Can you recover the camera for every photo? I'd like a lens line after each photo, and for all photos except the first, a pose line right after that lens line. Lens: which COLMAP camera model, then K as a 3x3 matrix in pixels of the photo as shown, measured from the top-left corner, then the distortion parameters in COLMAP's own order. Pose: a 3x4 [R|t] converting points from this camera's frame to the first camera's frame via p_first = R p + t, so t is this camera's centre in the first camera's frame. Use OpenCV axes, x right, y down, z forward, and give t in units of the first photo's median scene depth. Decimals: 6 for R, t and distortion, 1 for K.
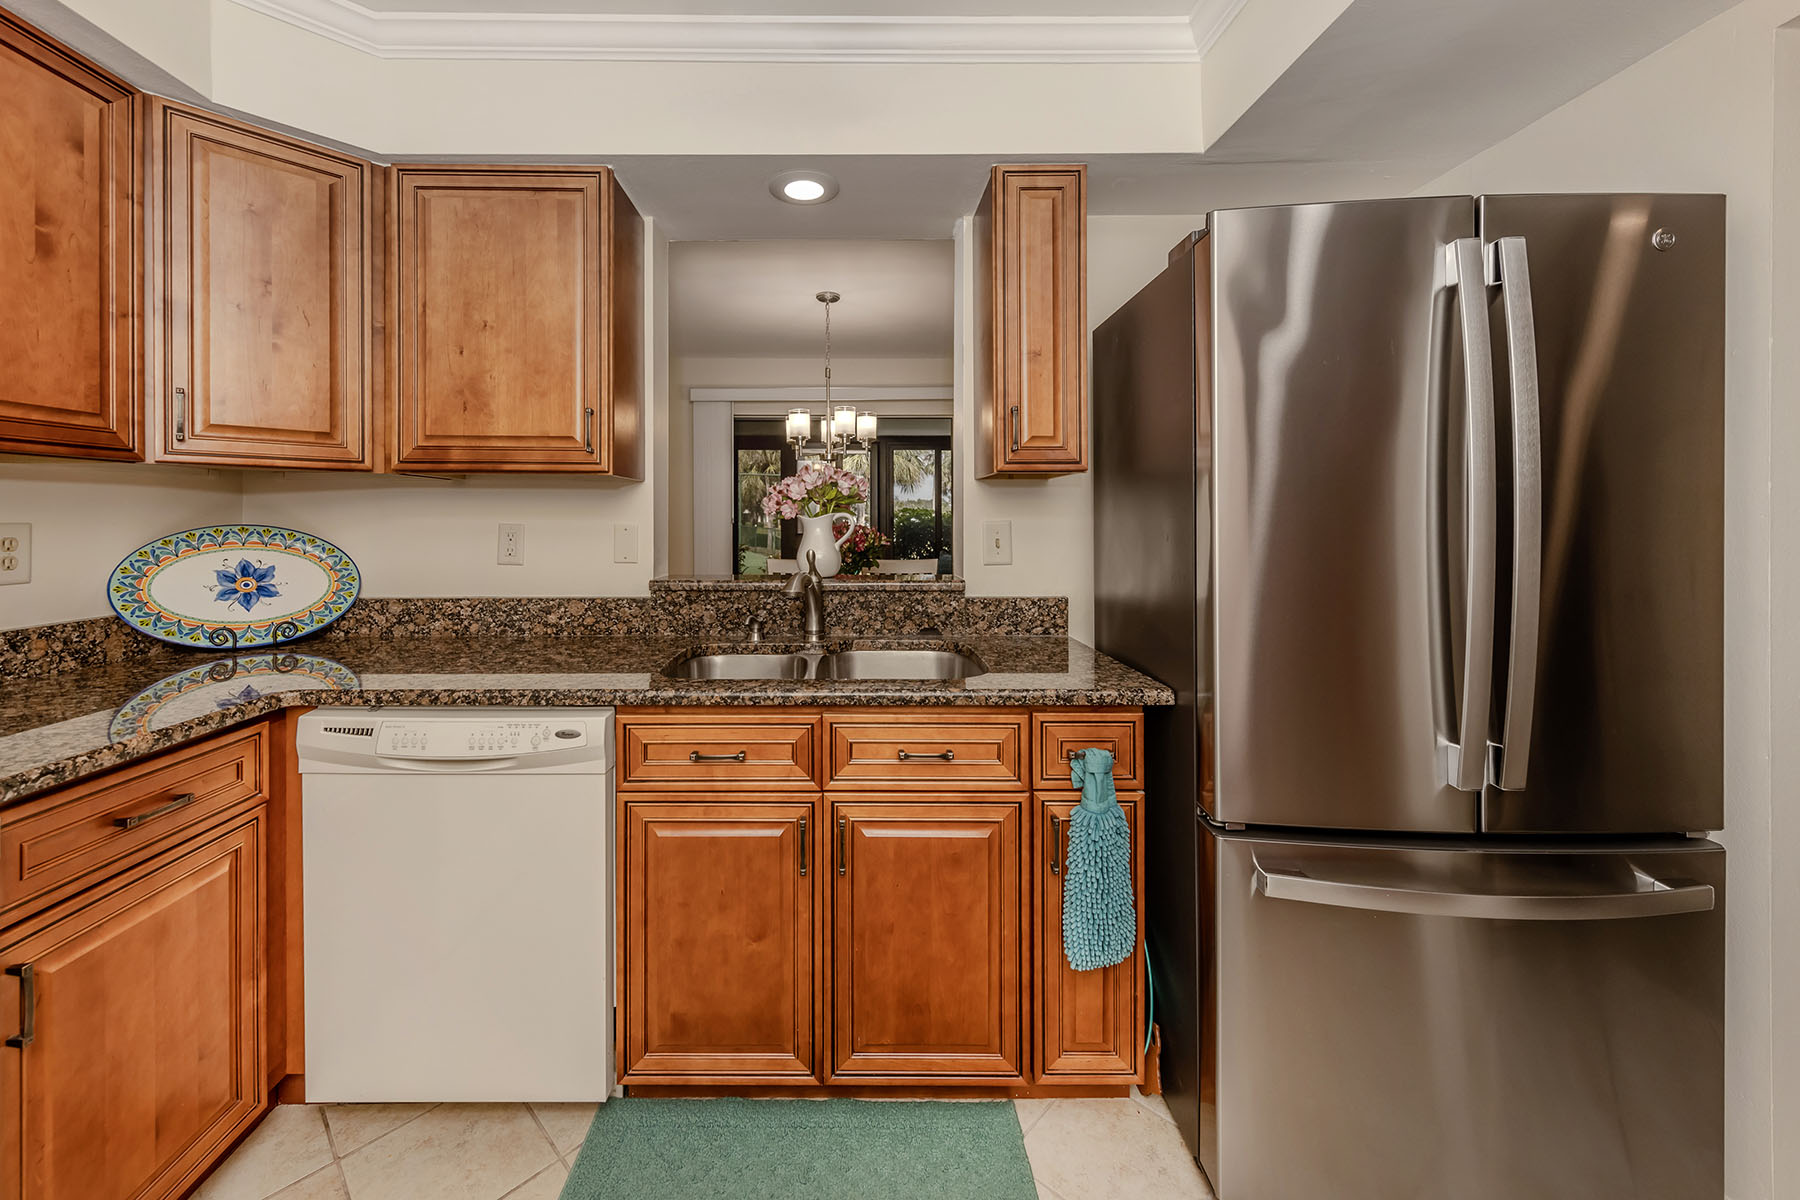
lens RADIAL K [[686.0, 0, 865.4], [0, 686.0, 539.6], [0, 0, 1]] dist [0.005259, -0.000552]
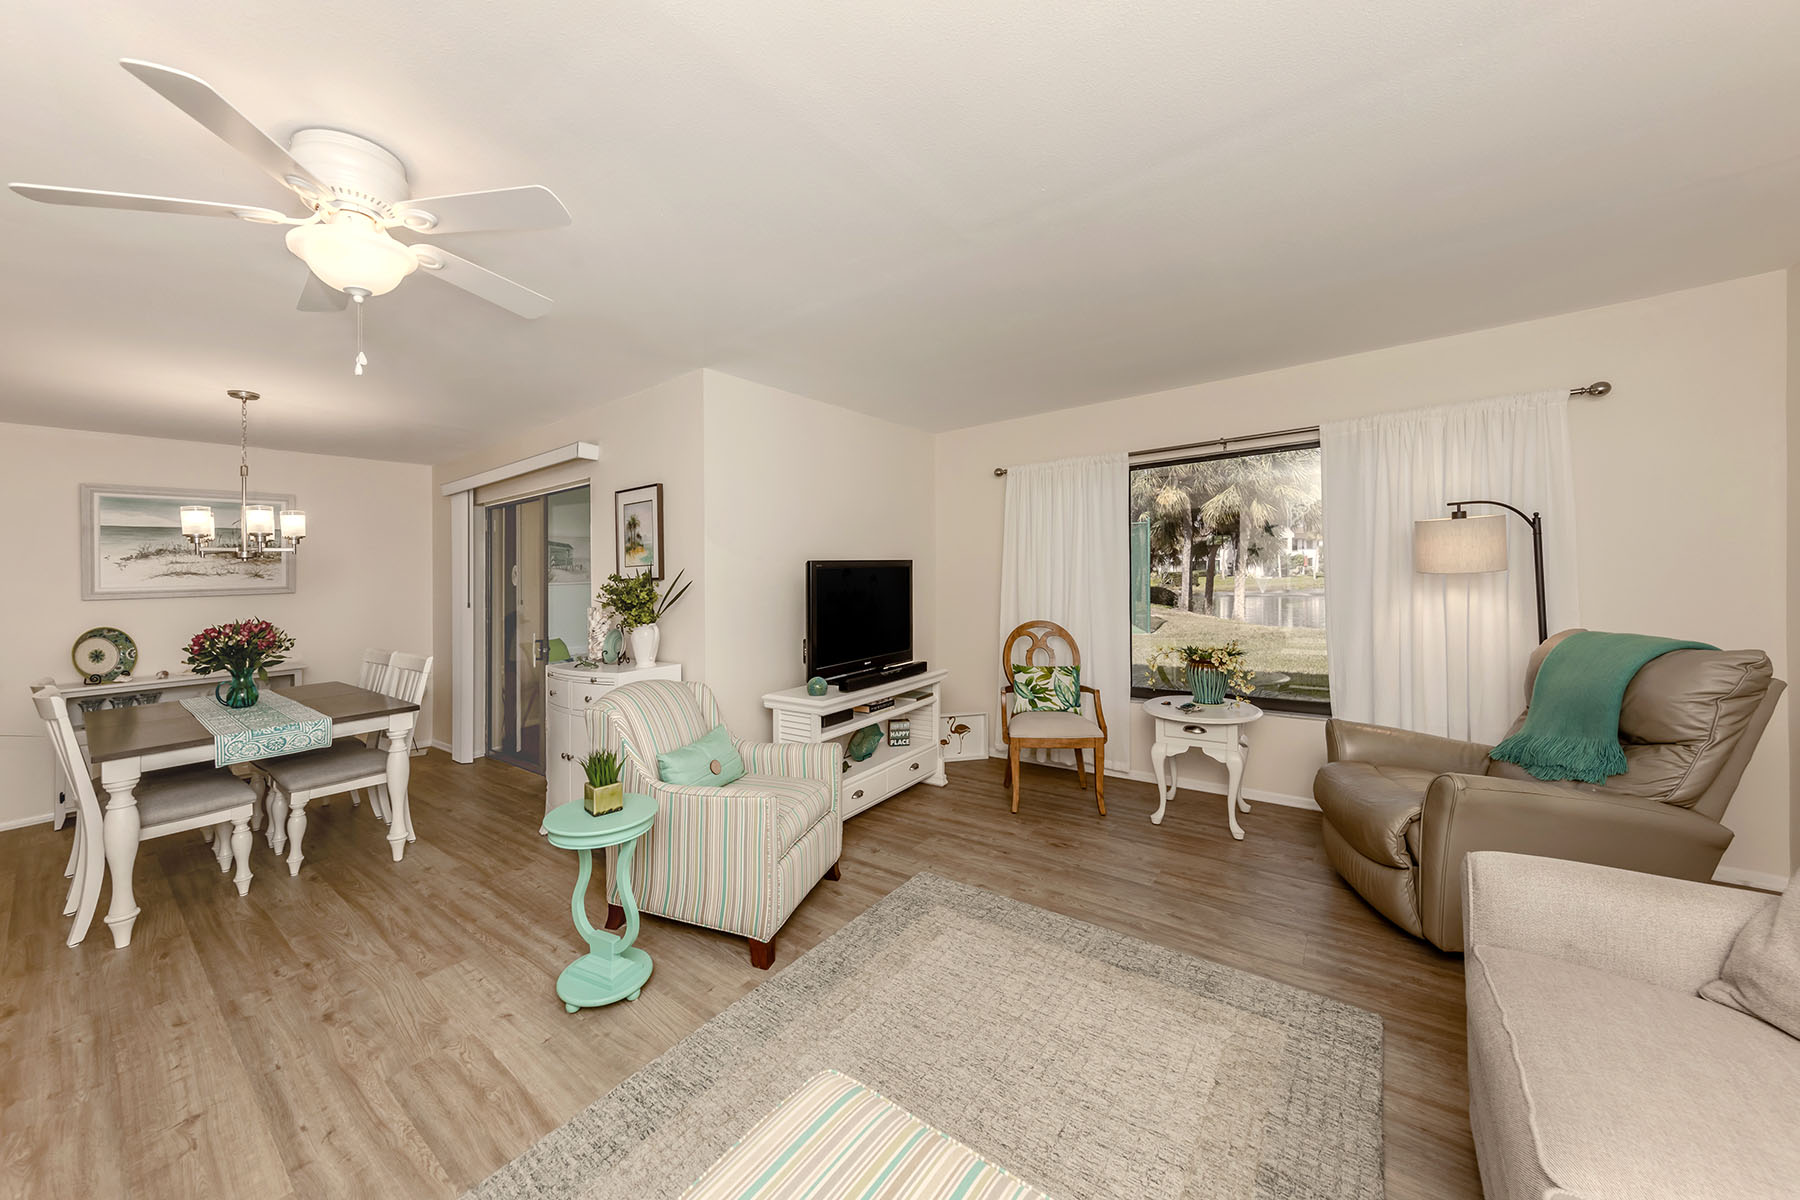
lens RADIAL K [[657.1, 0, 834.5], [0, 657.1, 551.0], [0, 0, 1]] dist [0.006410, -0.000774]
pose [[0.773794, -0.046141, -0.631755, 2.628795], [0.014076, 0.998350, -0.055676, -0.128353], [0.633281, 0.034189, 0.773167, 1.669464]]
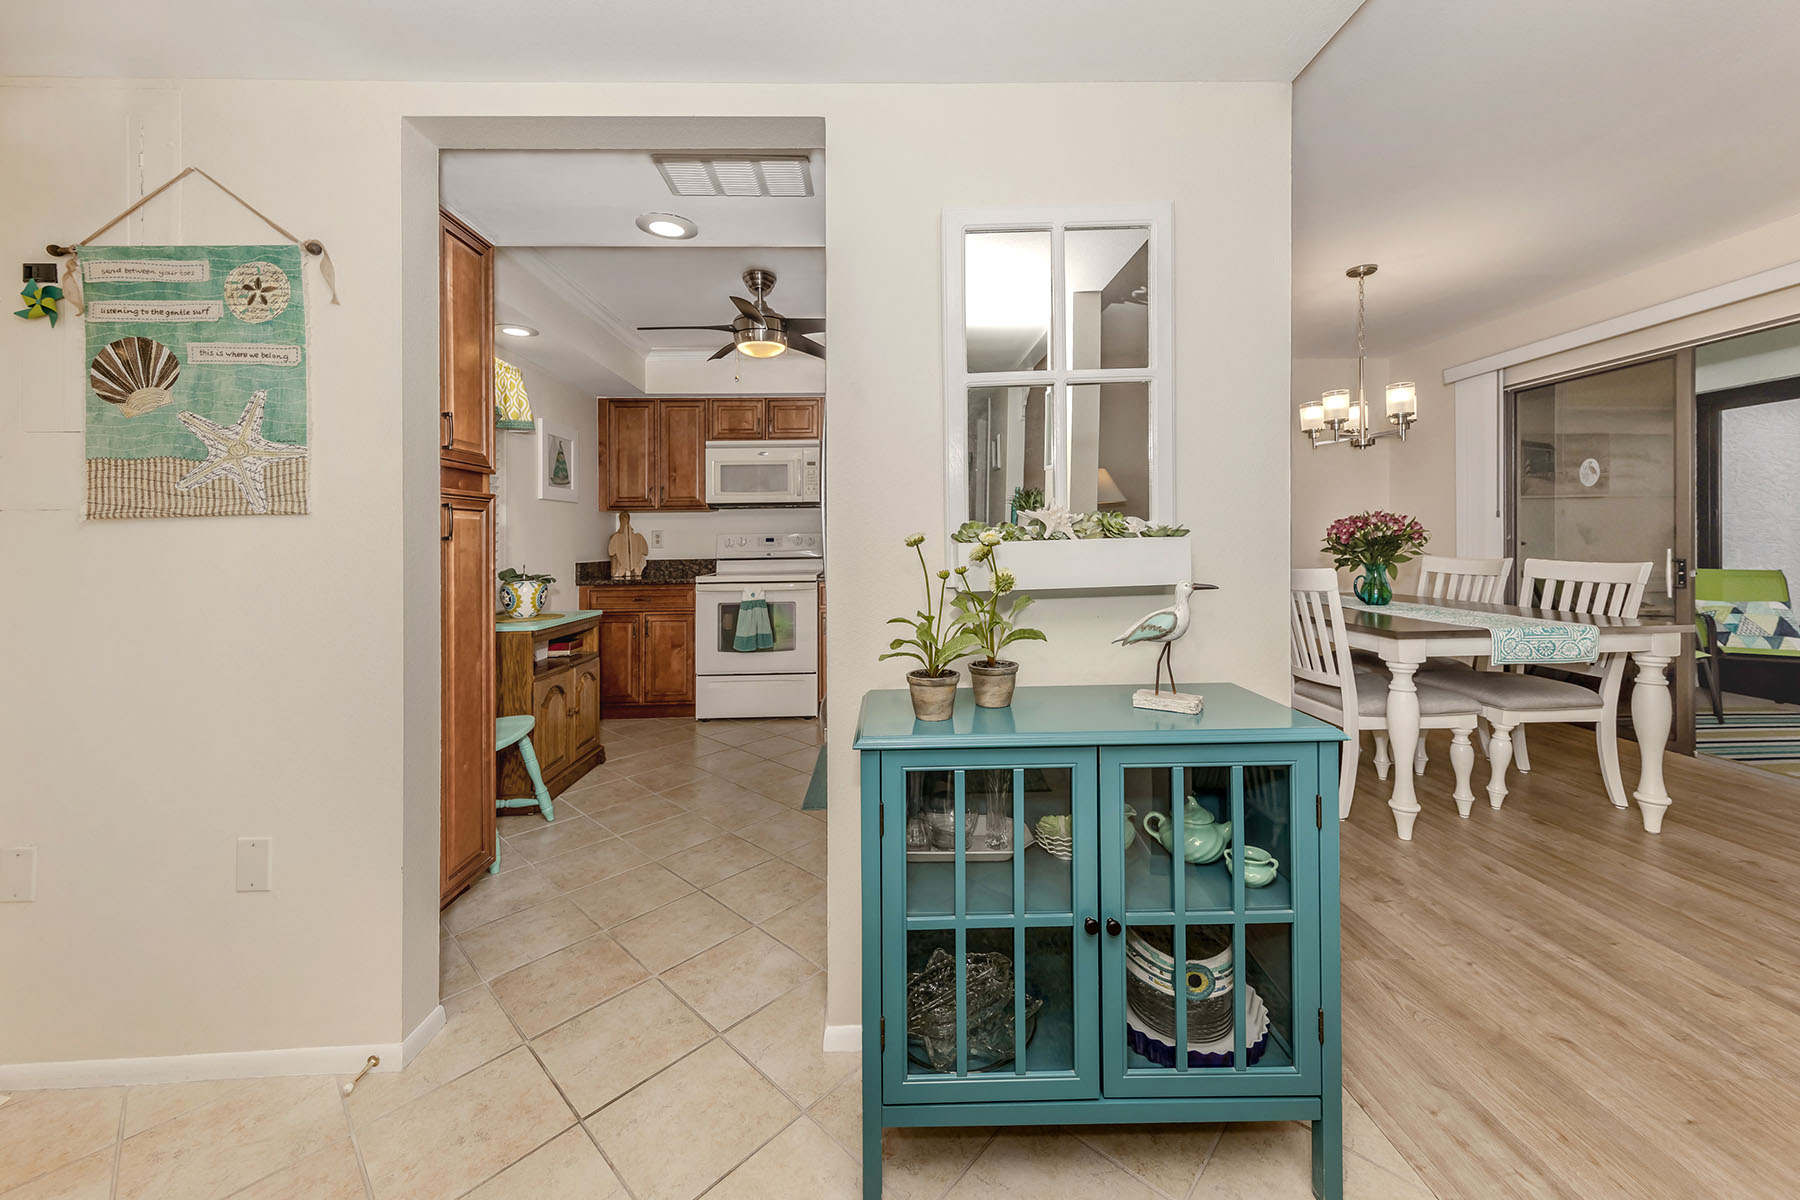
lens RADIAL K [[657.1, 0, 899.5], [0, 657.1, 544.3], [0, 0, 1]] dist [0.006410, -0.000774]
pose [[0.046943, 0.004908, -0.998886, 1.732169], [-0.013338, 0.999902, 0.004286, 0.047234], [0.998809, 0.013122, 0.047004, 0.686588]]
